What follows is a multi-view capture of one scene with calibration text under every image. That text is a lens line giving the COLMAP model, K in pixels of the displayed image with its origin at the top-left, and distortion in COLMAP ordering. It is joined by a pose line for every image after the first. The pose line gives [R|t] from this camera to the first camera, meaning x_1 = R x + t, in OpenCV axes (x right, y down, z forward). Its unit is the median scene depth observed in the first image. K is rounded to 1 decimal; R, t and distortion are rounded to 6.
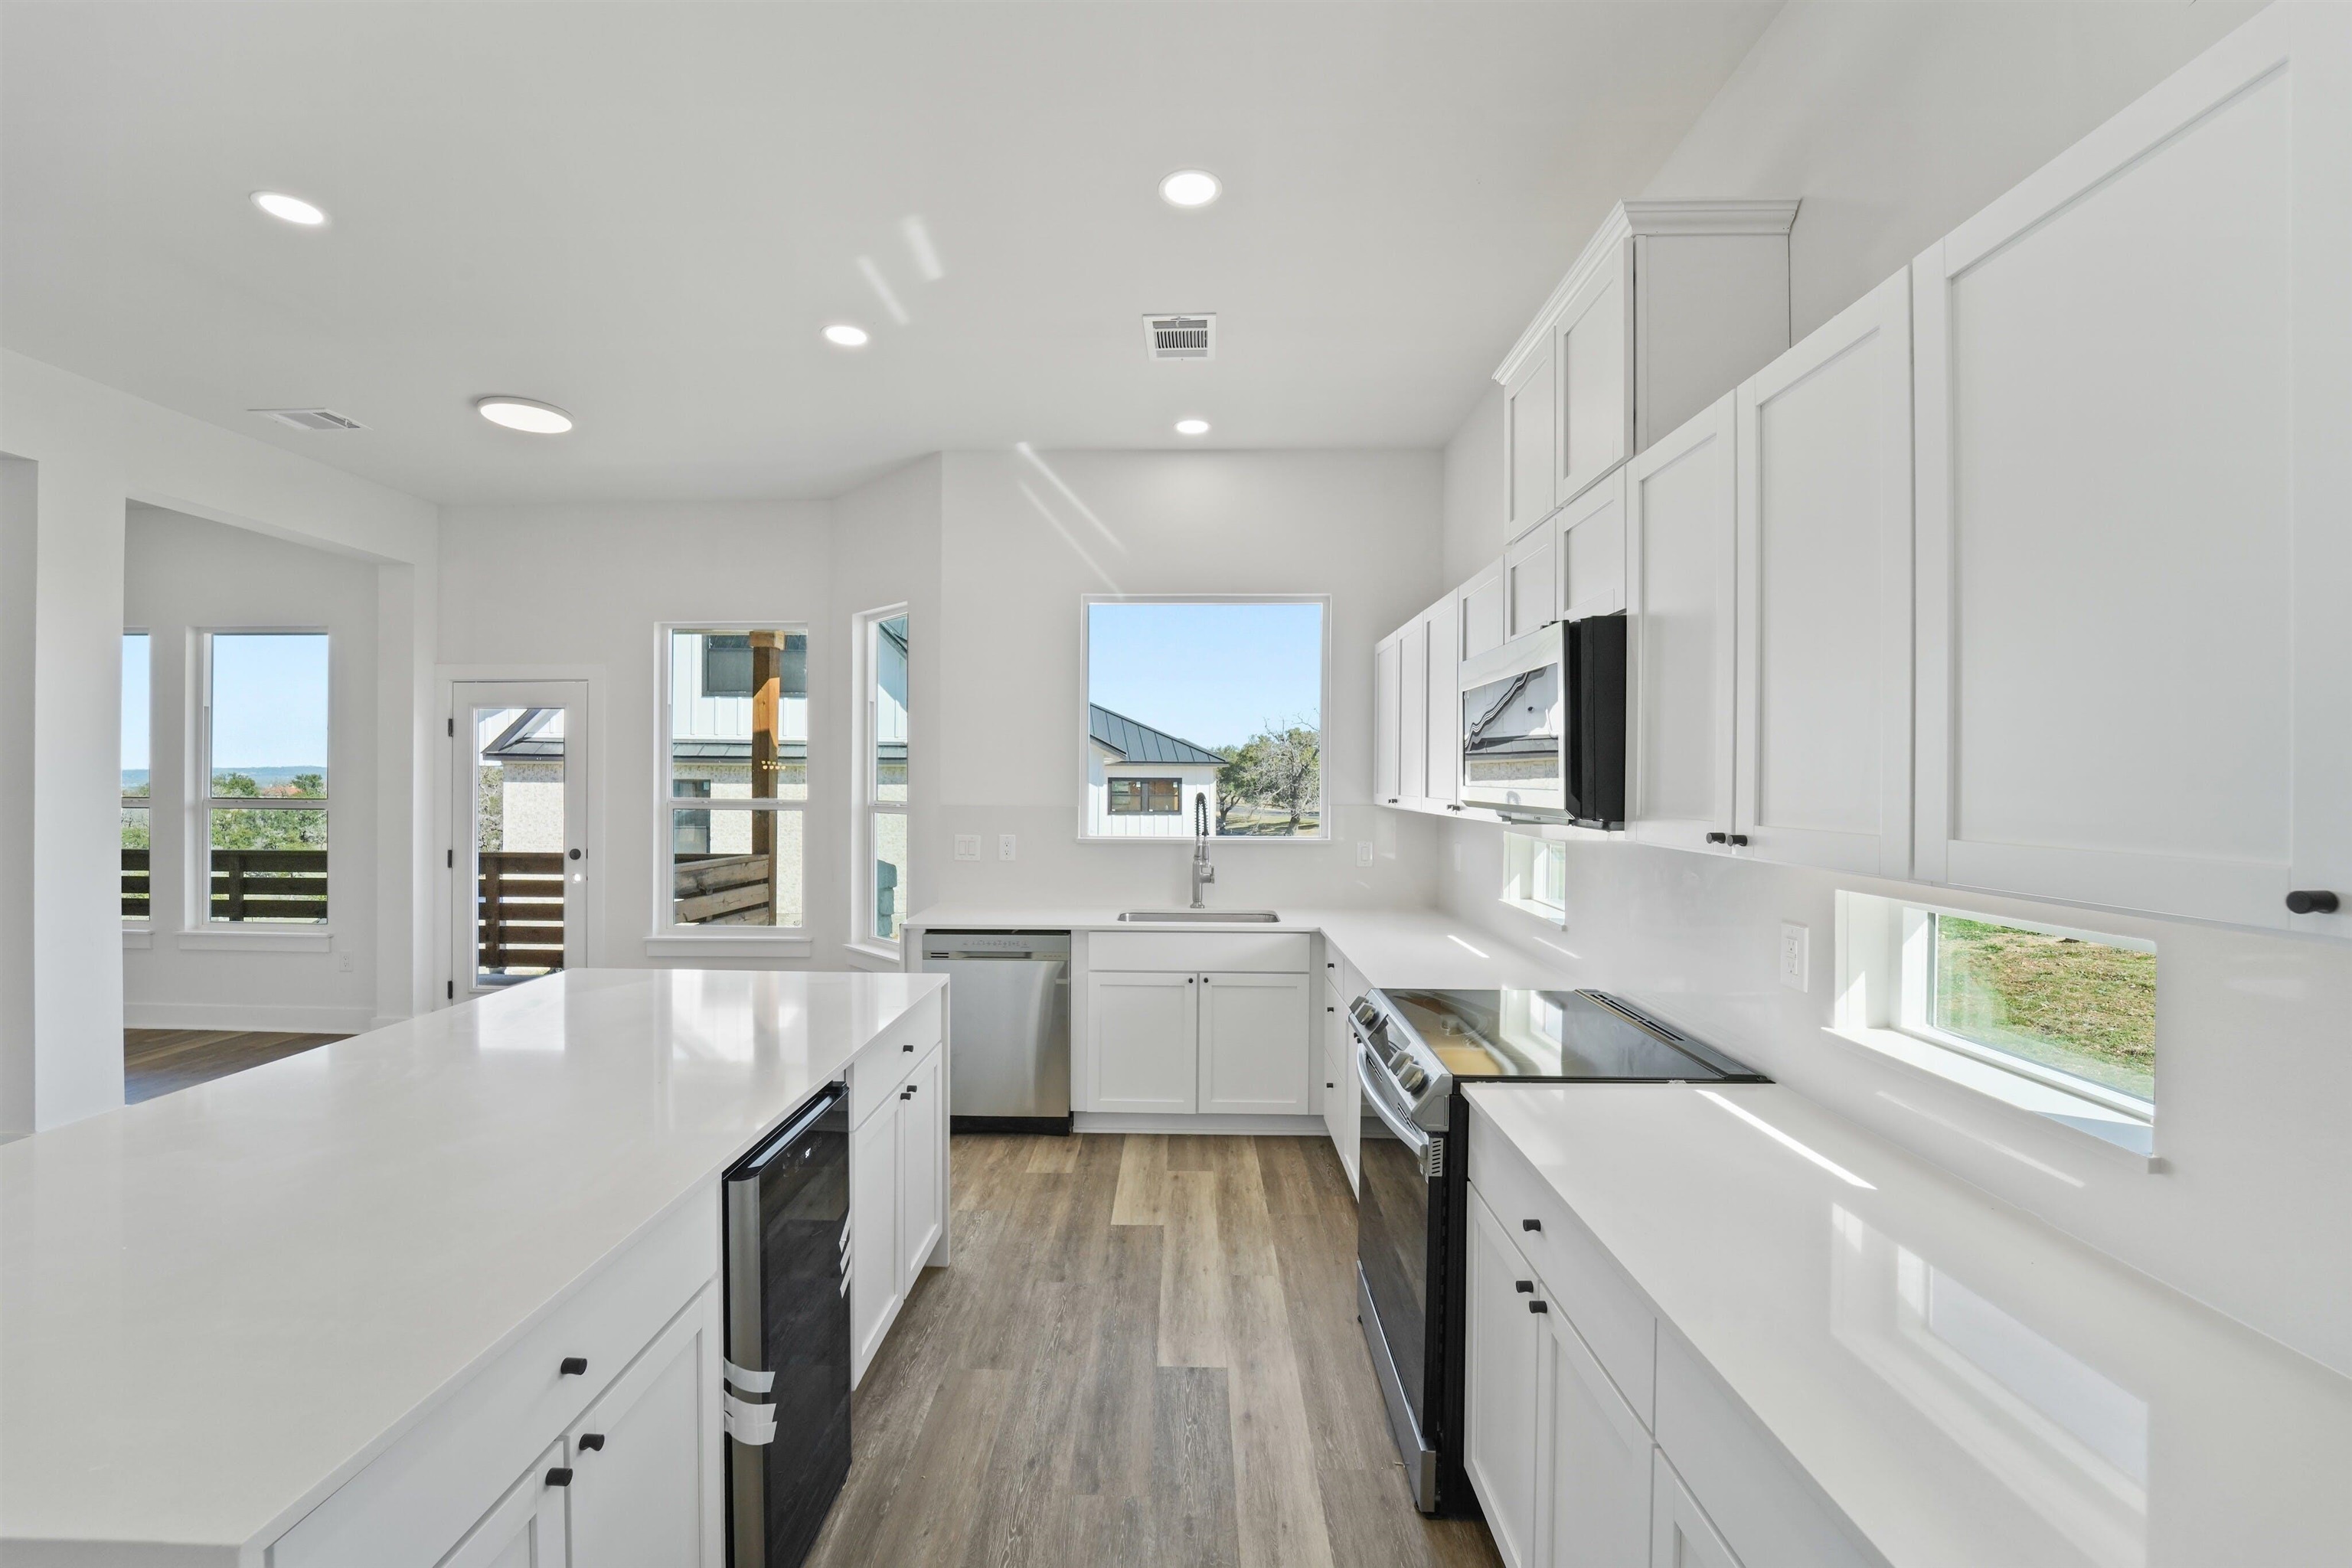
lens RADIAL K [[965.0, 0, 1201.9], [0, 965.0, 789.3], [0, 0, 1]] dist [-0.024327, 0.000857]
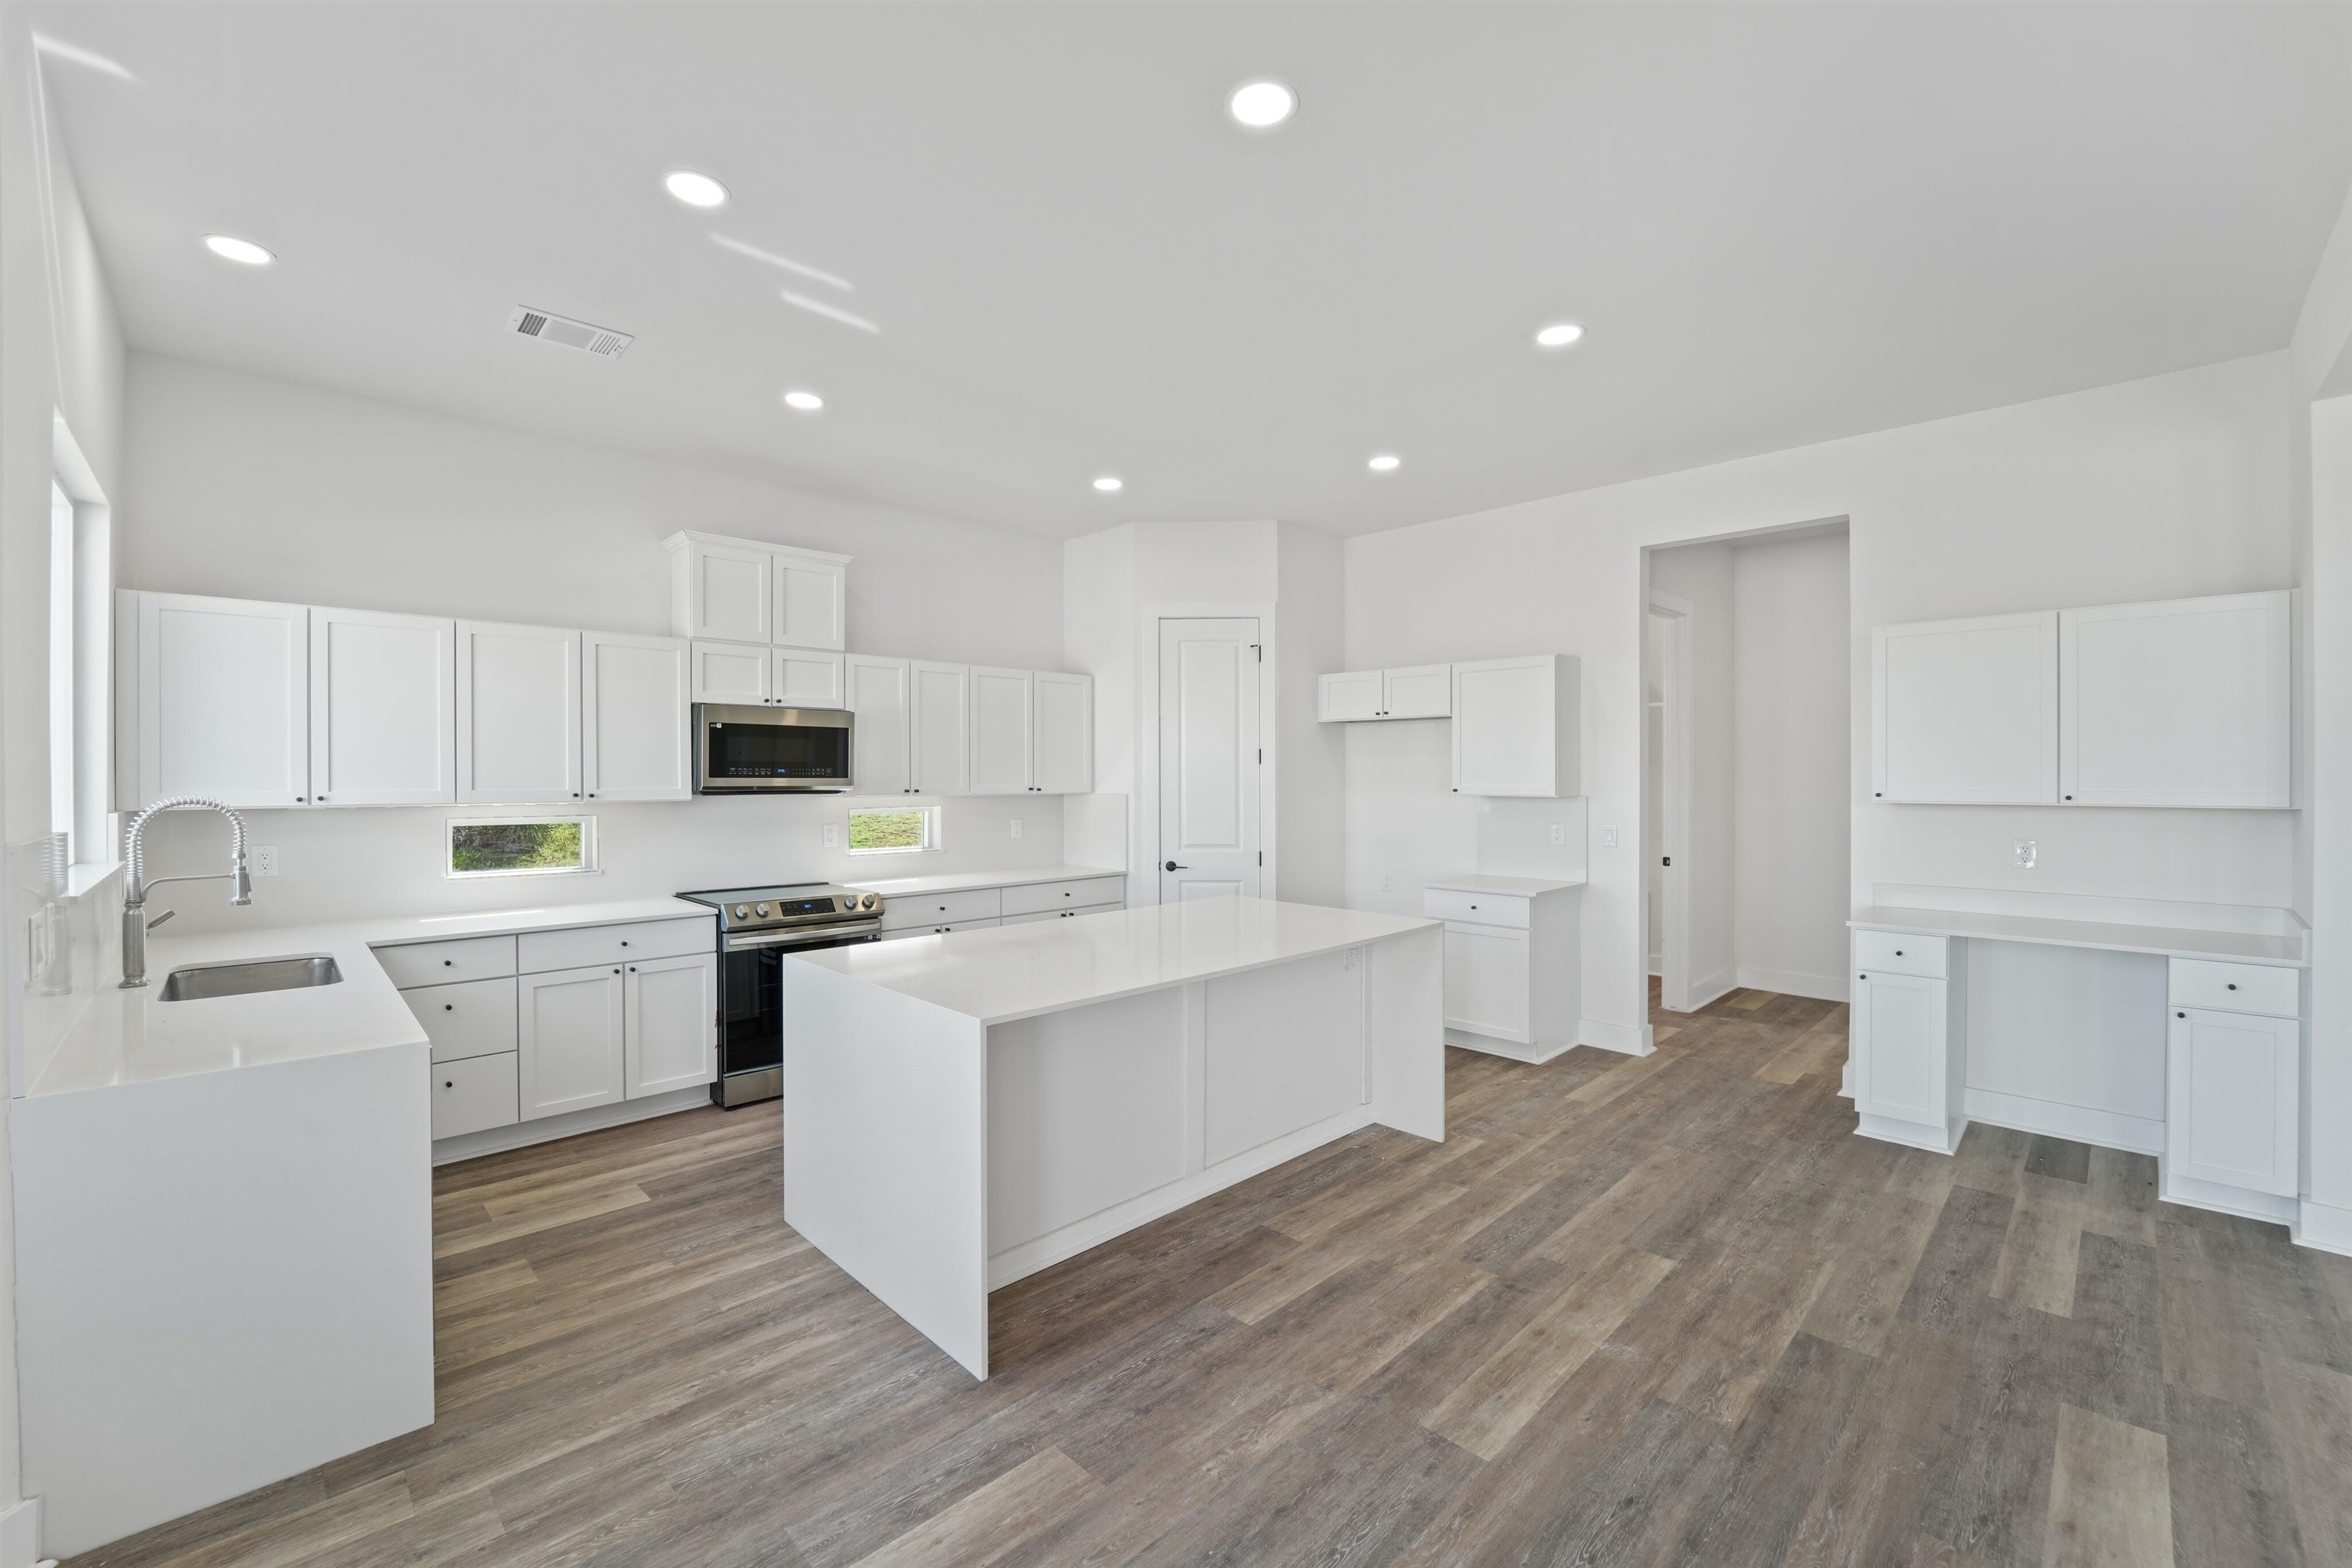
lens RADIAL K [[965.0, 0, 1178.9], [0, 965.0, 776.8], [0, 0, 1]] dist [-0.024327, 0.000857]
pose [[-0.715441, -0.005191, 0.698654, -0.258625], [0.005910, 0.999892, 0.013482, -0.003586], [-0.698648, 0.013775, -0.715333, 0.281147]]
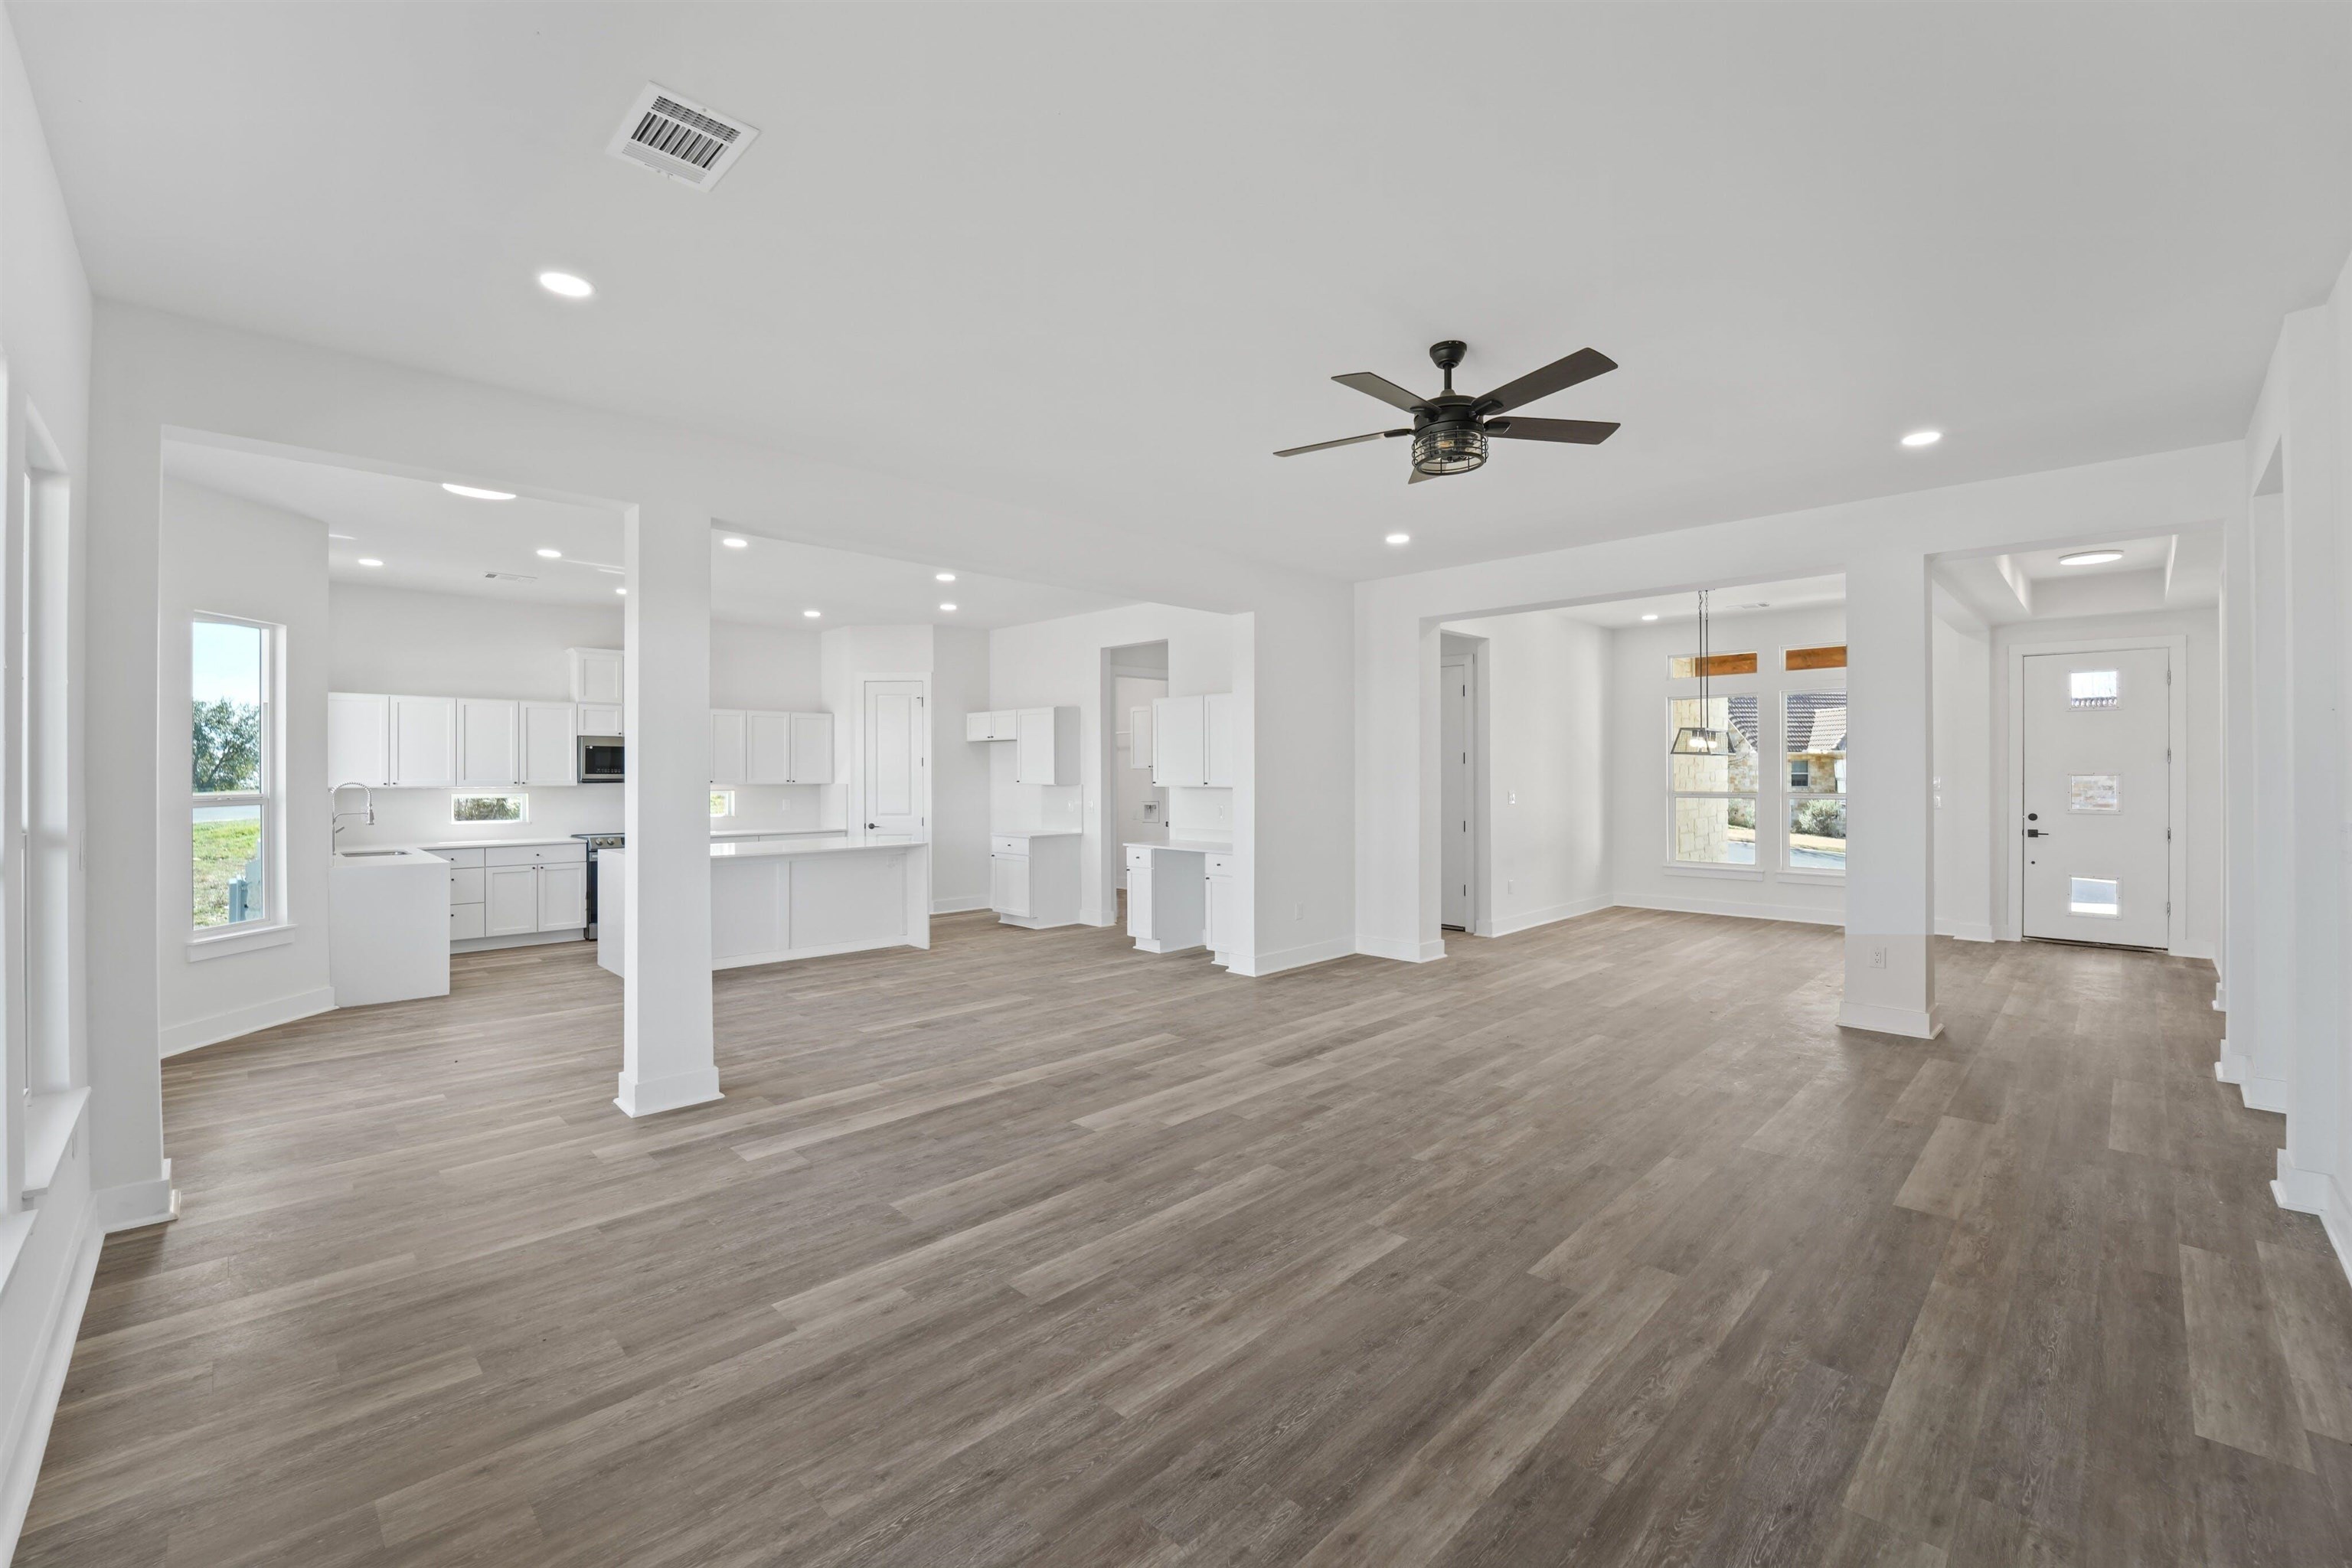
lens RADIAL K [[965.0, 0, 1178.3], [0, 965.0, 767.6], [0, 0, 1]] dist [-0.024327, 0.000857]
pose [[-0.721940, 0.000407, 0.691956, -0.598680], [0.006153, 0.999964, 0.005832, -0.005332], [-0.691929, 0.008468, -0.721916, 0.338515]]
